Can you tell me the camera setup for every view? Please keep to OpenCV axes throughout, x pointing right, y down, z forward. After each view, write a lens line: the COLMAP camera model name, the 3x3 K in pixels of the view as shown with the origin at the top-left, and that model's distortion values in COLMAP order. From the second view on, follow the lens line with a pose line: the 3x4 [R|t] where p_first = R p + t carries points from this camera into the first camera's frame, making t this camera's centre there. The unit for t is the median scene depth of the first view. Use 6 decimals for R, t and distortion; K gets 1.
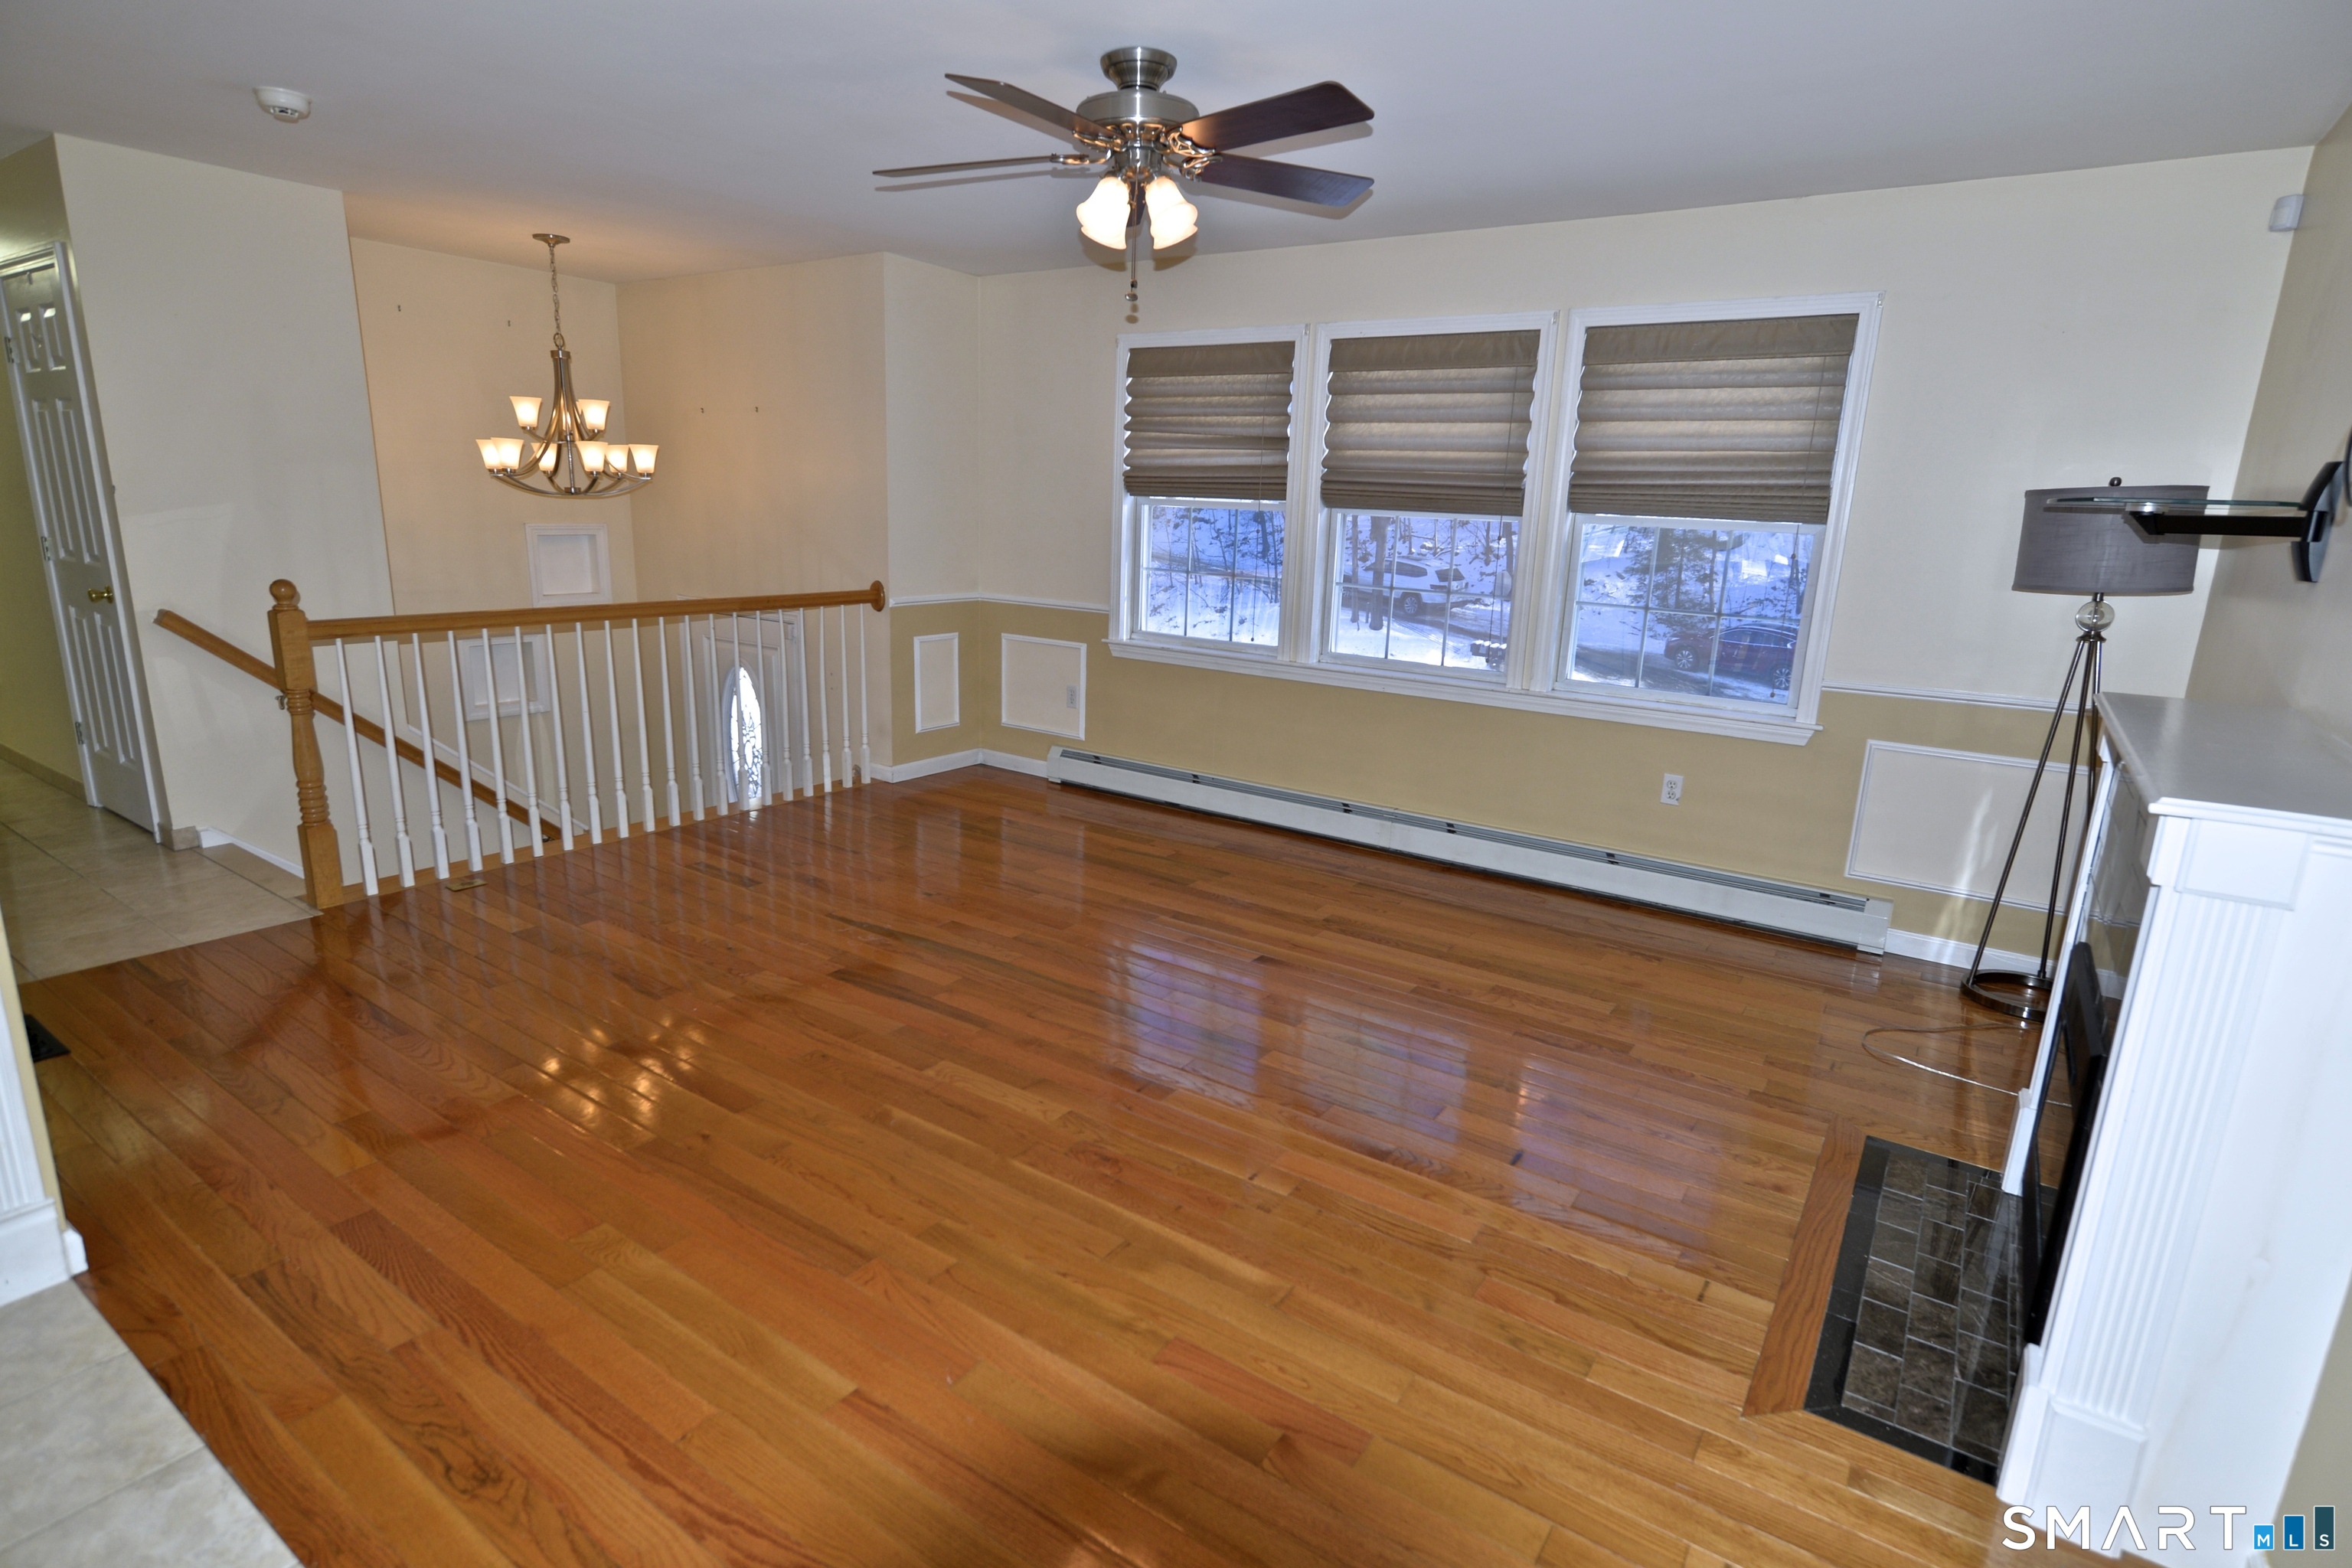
lens RADIAL K [[1178.7, 0, 1176.0], [0, 1178.7, 784.0], [0, 0, 1]] dist [-0.012431, 0.000448]
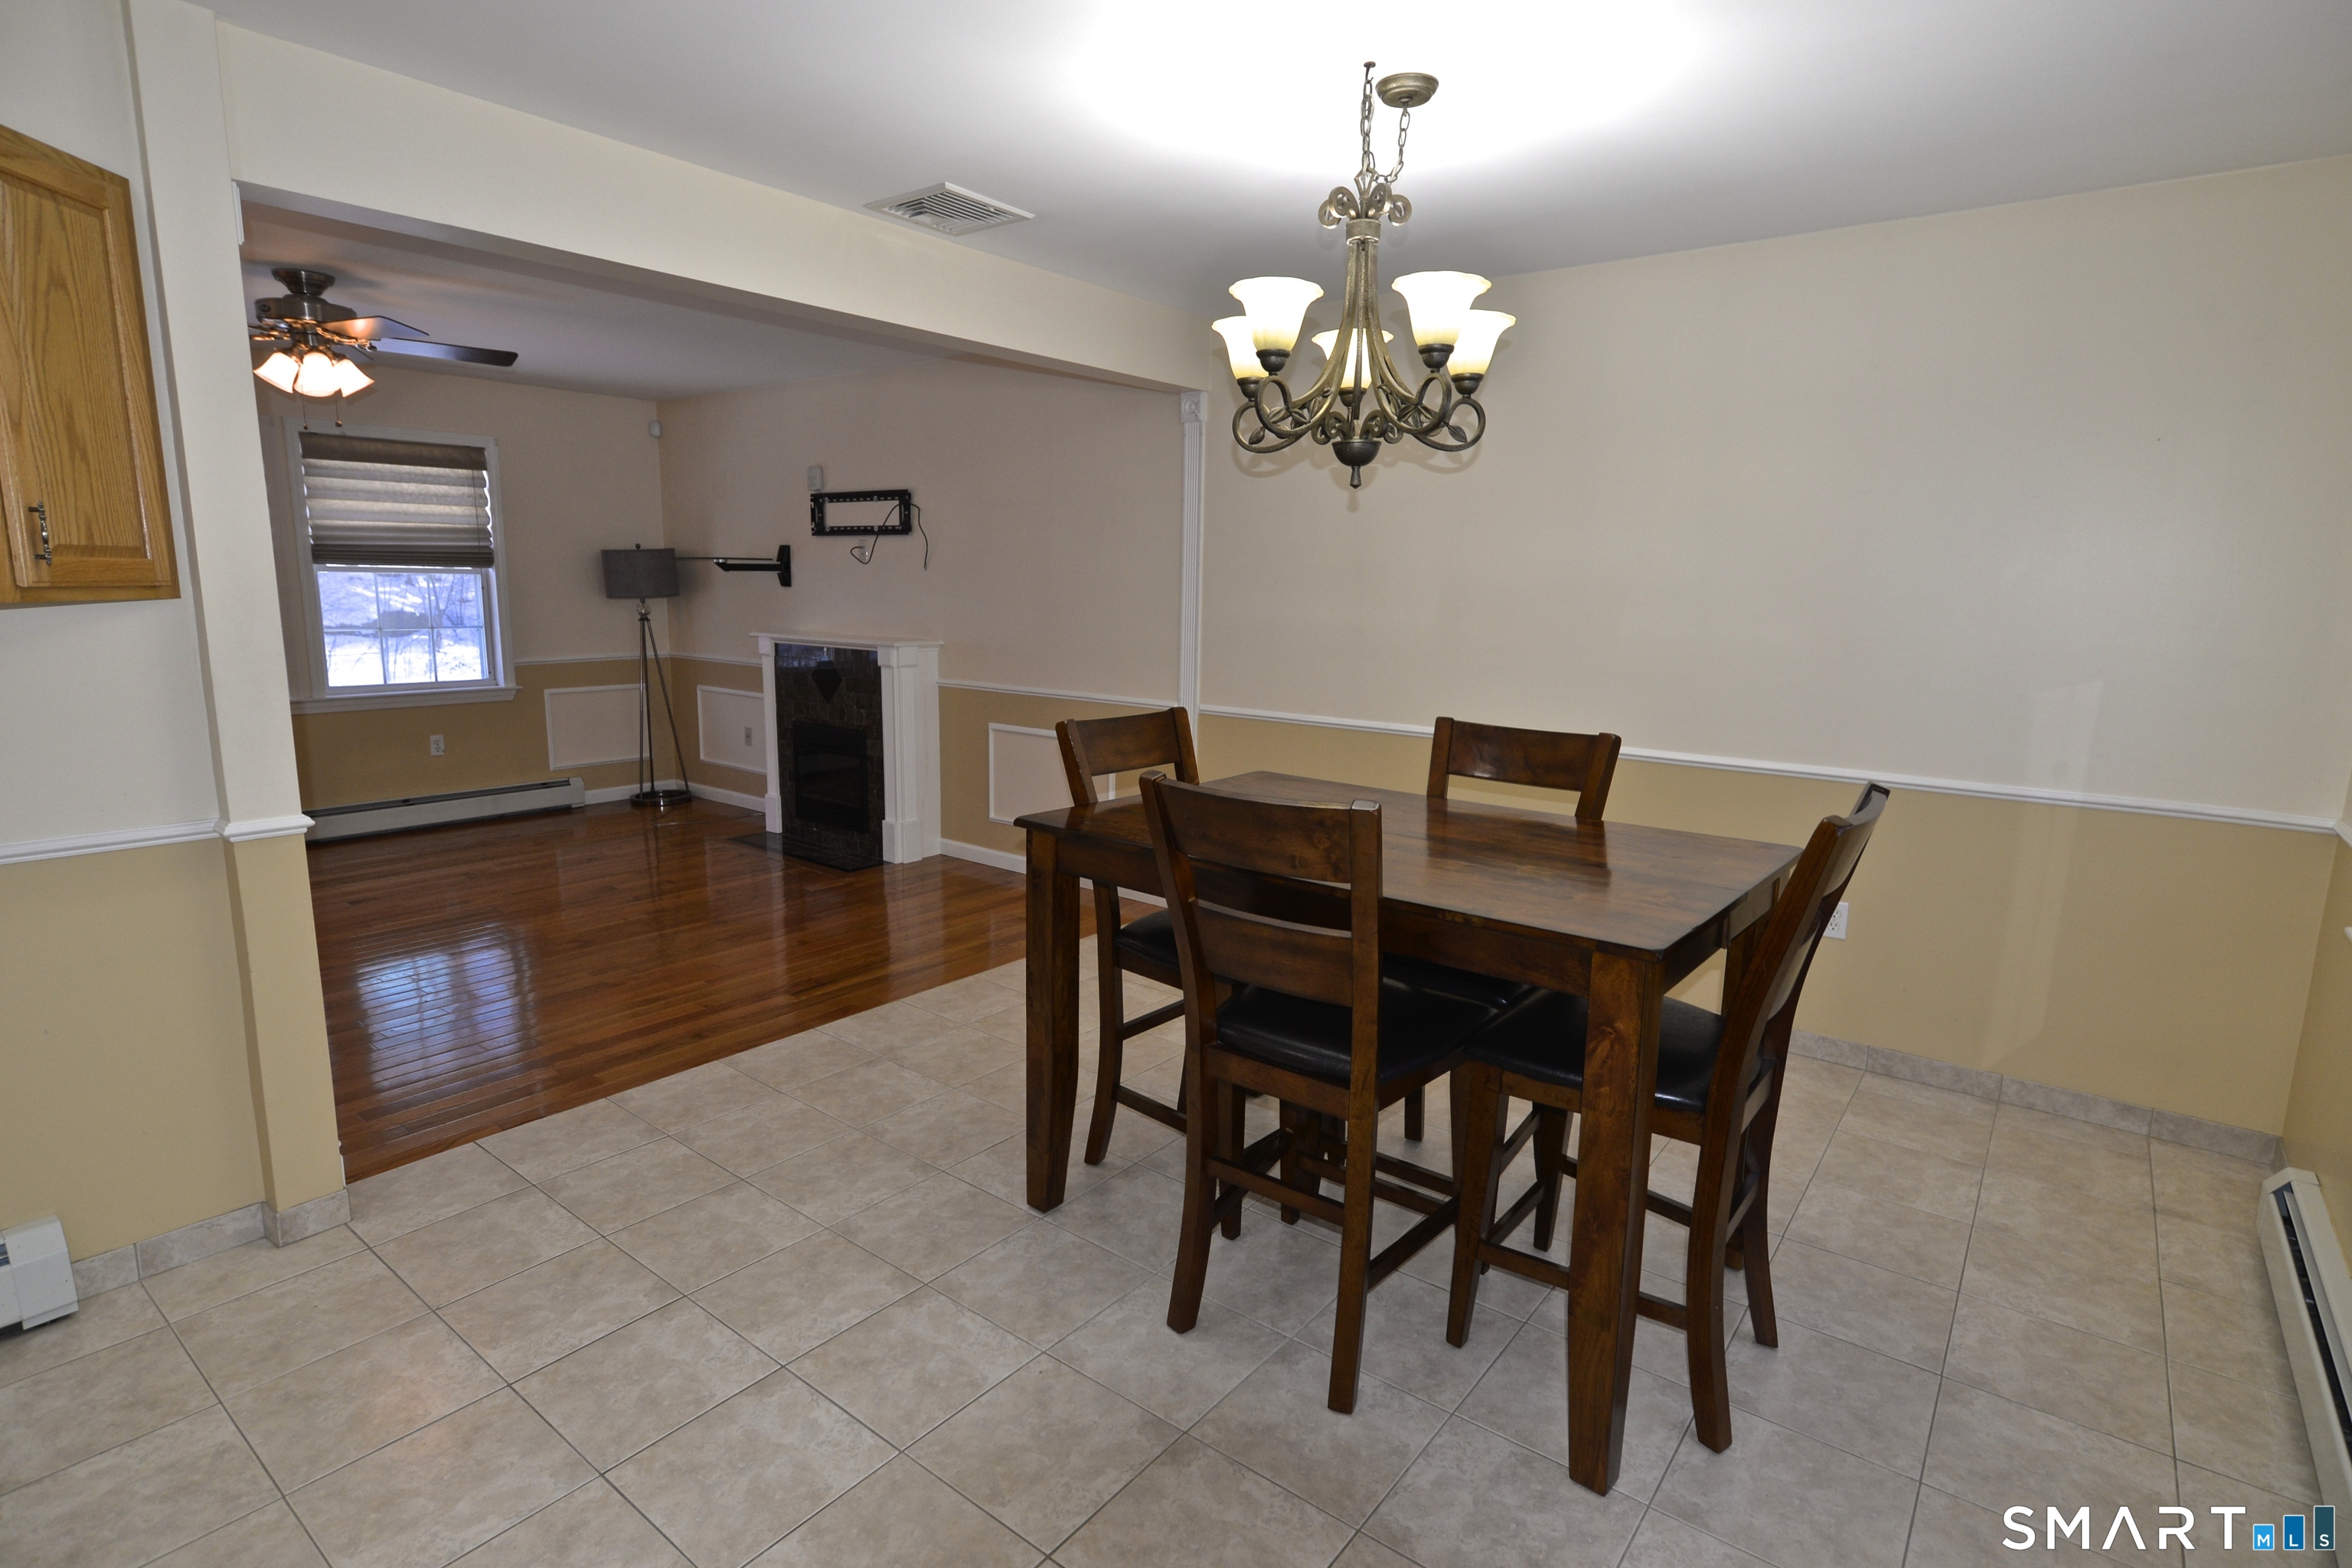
lens RADIAL K [[1178.7, 0, 1176.0], [0, 1178.7, 784.0], [0, 0, 1]] dist [-0.012431, 0.000448]
pose [[0.050049, -0.197924, 0.978939, -1.107527], [0.215585, 0.959201, 0.182911, -0.020179], [-0.975202, 0.201890, 0.090677, -0.049969]]
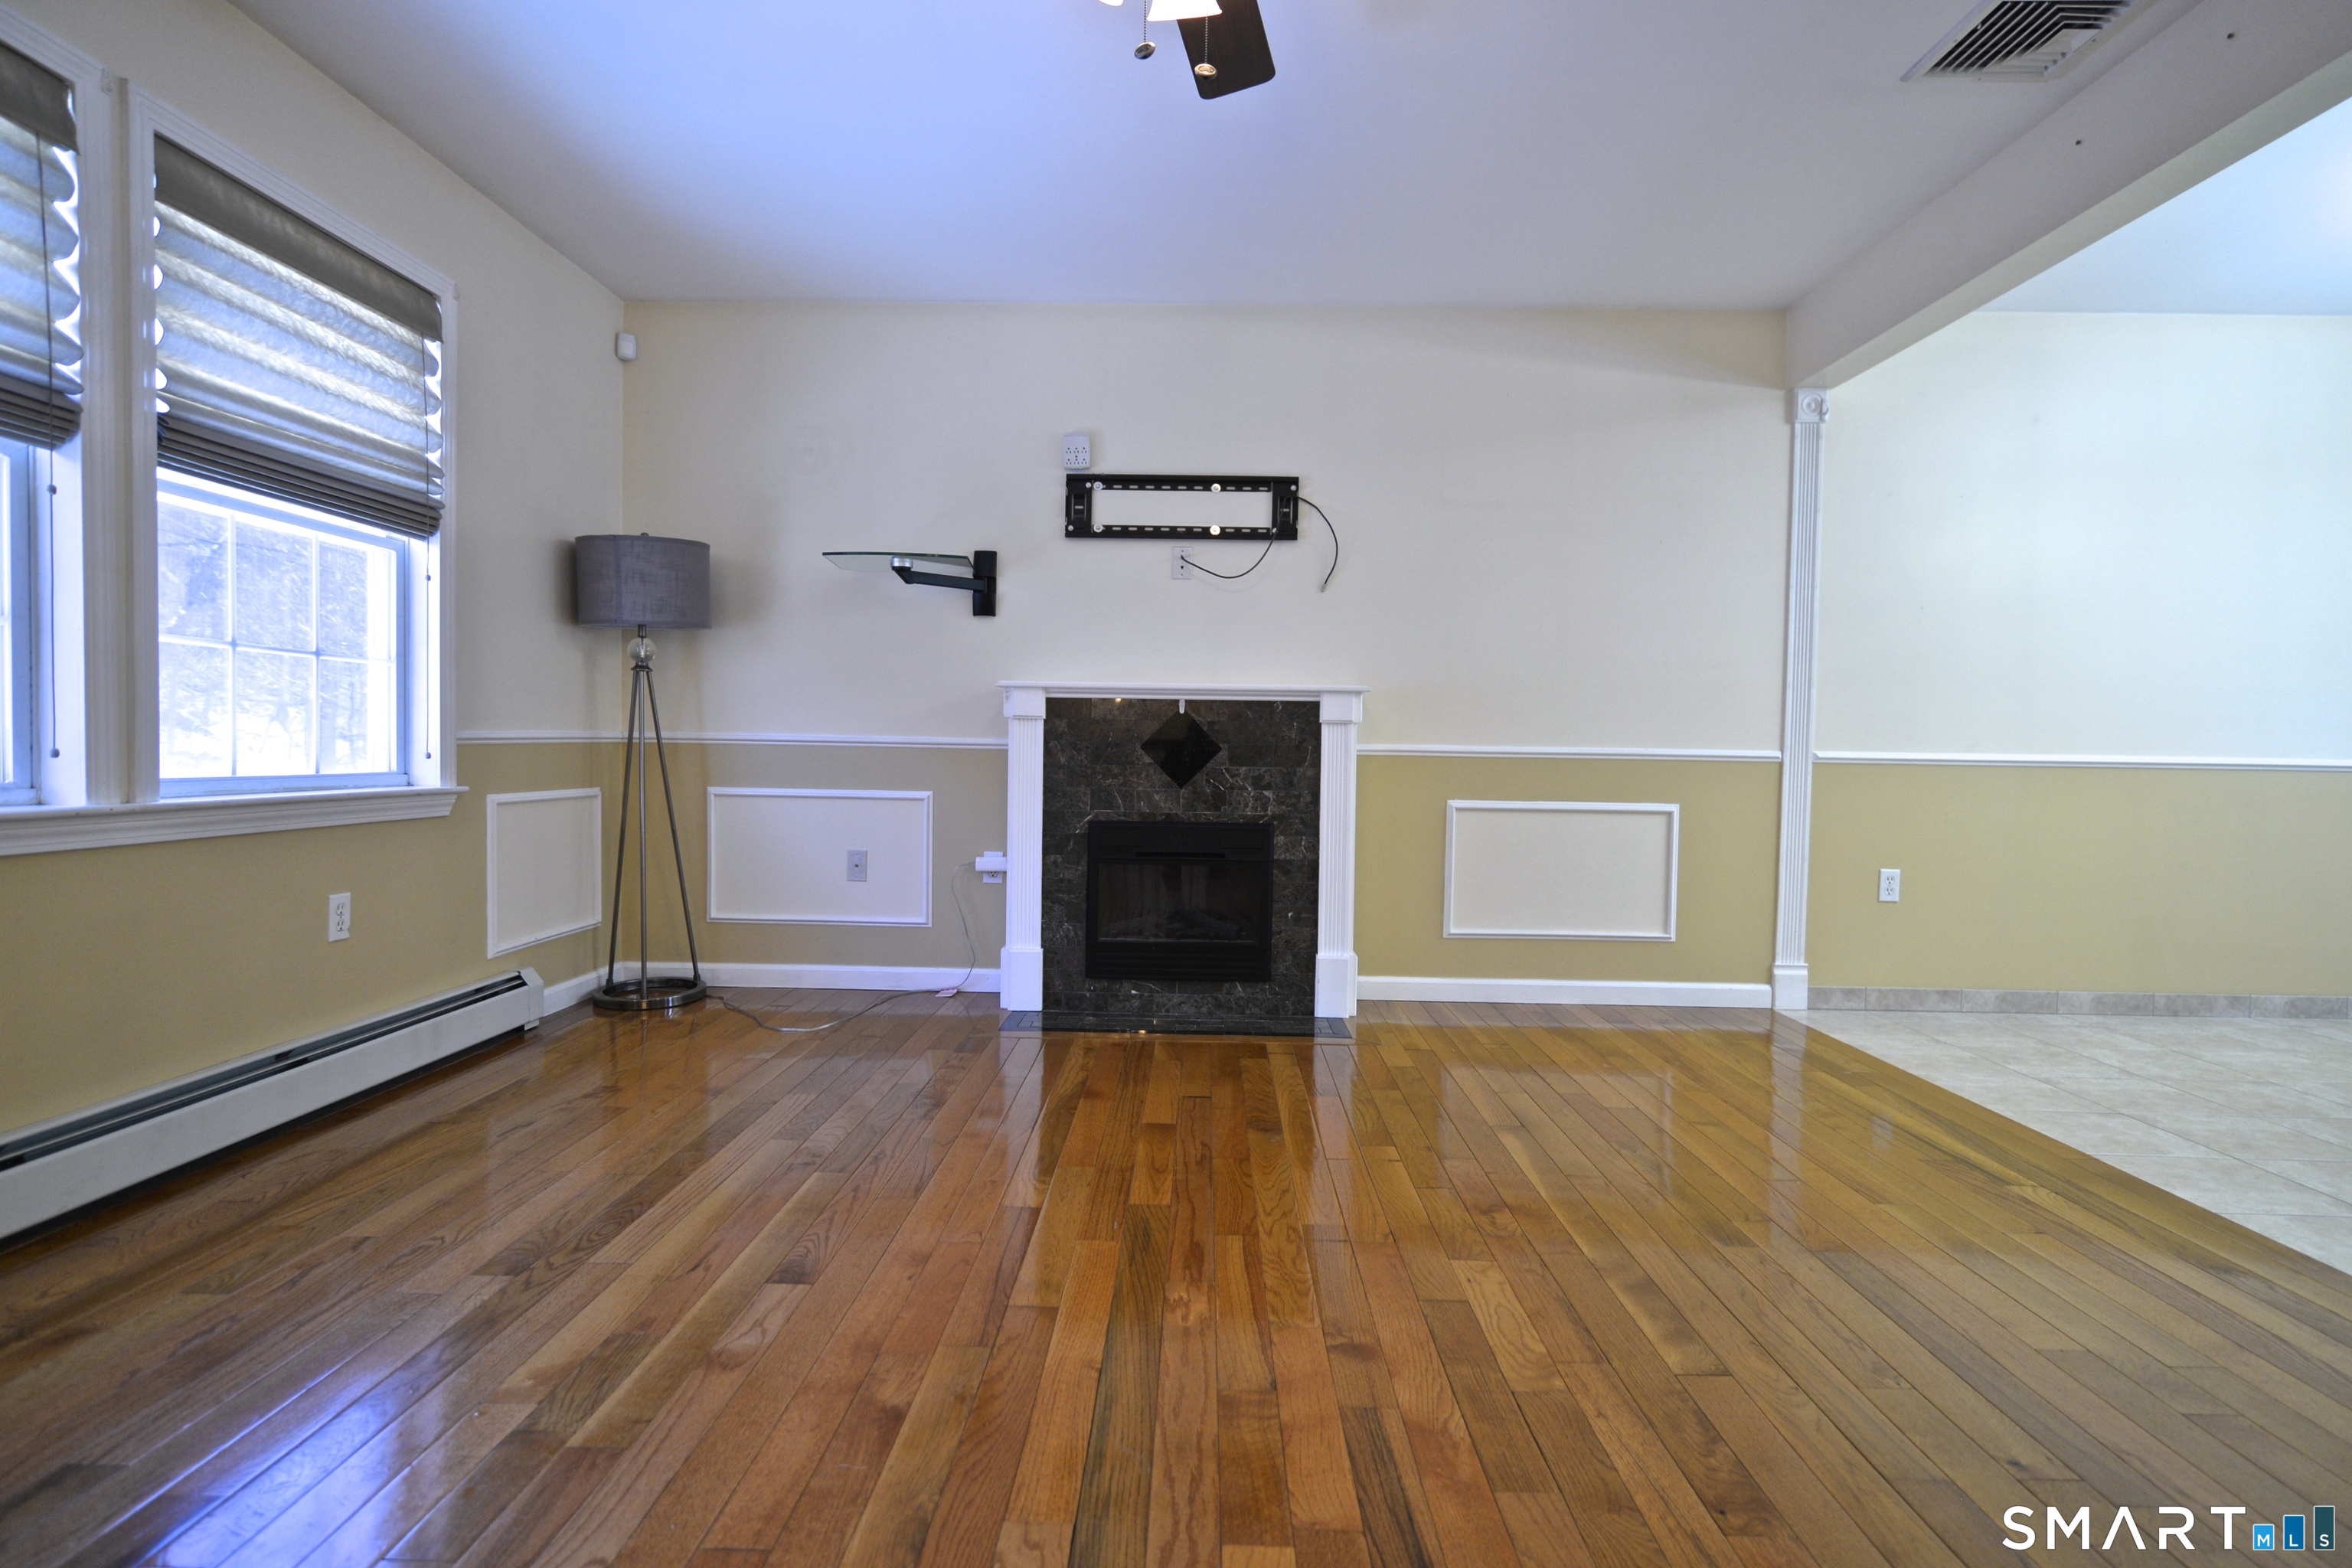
lens RADIAL K [[1178.7, 0, 1176.0], [0, 1178.7, 784.0], [0, 0, 1]] dist [-0.012431, 0.000448]
pose [[-0.559566, -0.066306, 0.826129, -0.416768], [0.160645, 0.969213, 0.186601, -0.126238], [-0.813068, 0.237129, -0.531687, 1.045214]]
